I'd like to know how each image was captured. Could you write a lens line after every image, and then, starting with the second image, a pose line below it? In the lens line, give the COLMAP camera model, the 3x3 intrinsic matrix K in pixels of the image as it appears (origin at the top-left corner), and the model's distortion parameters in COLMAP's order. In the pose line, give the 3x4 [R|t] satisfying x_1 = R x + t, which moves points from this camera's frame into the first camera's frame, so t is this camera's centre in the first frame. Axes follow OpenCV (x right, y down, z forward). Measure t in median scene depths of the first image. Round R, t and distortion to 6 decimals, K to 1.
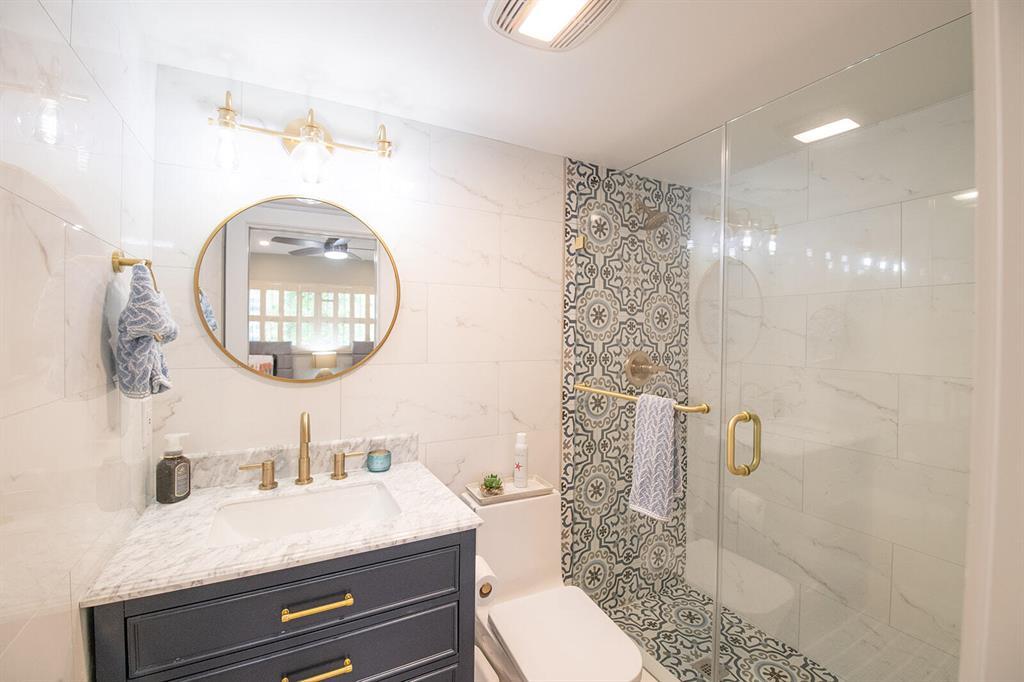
lens RADIAL K [[440.6, 0, 511.0], [0, 440.6, 337.3], [0, 0, 1]] dist [-0.009089, -0.004420]
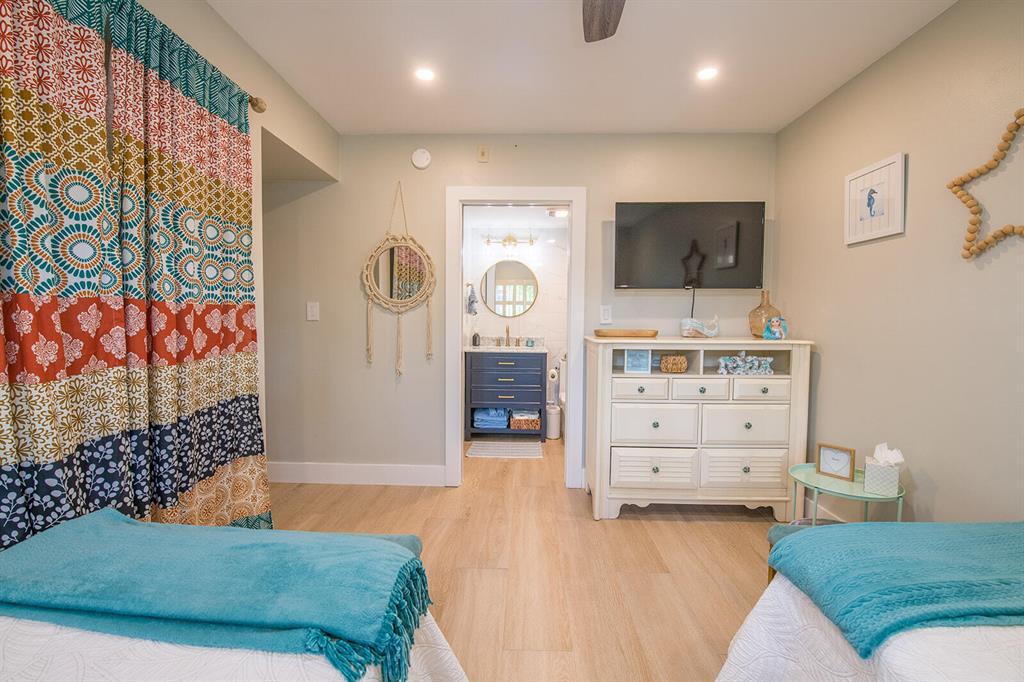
lens RADIAL K [[440.6, 0, 507.6], [0, 440.6, 341.0], [0, 0, 1]] dist [-0.009089, -0.004420]
pose [[0.868699, 0.025432, -0.494688, 0.860290], [-0.006694, 0.999193, 0.039614, 0.112832], [0.495296, -0.031101, 0.868167, -1.384897]]
